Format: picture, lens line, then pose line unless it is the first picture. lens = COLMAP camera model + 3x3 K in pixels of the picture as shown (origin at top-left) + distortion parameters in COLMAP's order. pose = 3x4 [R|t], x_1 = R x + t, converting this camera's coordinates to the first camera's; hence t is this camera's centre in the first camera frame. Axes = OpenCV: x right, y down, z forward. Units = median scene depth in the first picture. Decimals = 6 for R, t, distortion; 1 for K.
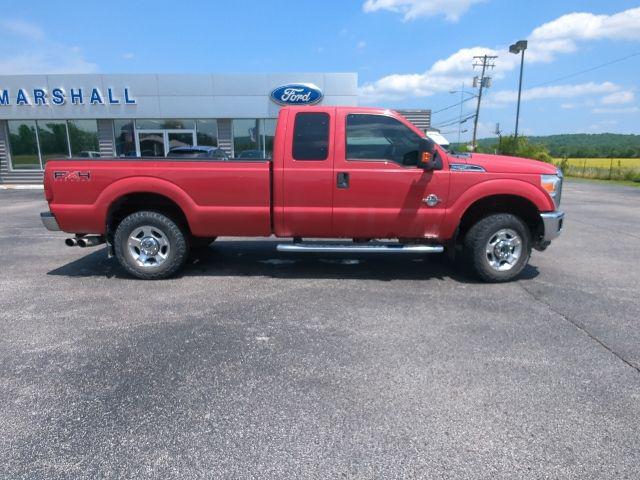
lens RADIAL K [[413.7, 0, 319.6], [0, 413.7, 267.1], [0, 0, 1]] dist [-0.006075, -0.000370]
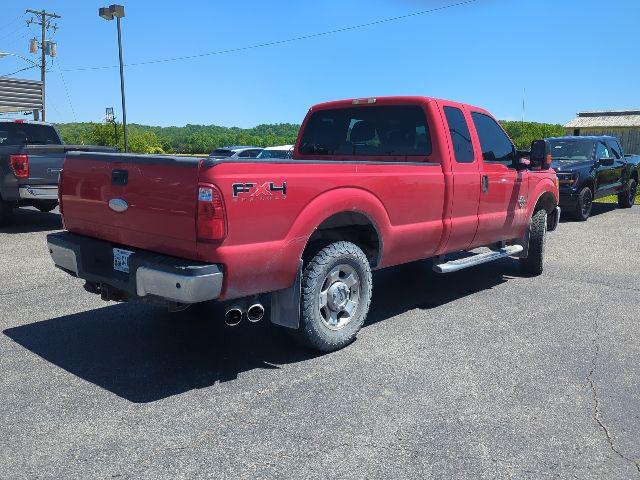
lens RADIAL K [[568.3, 0, 321.2], [0, 568.3, 240.3], [0, 0, 1]] dist [0.049672, 0.000315]
pose [[0.668822, -0.101401, 0.736475, -0.282115], [0.177932, 0.983695, -0.026148, -0.031482], [-0.721816, 0.148531, 0.675959, 0.113569]]
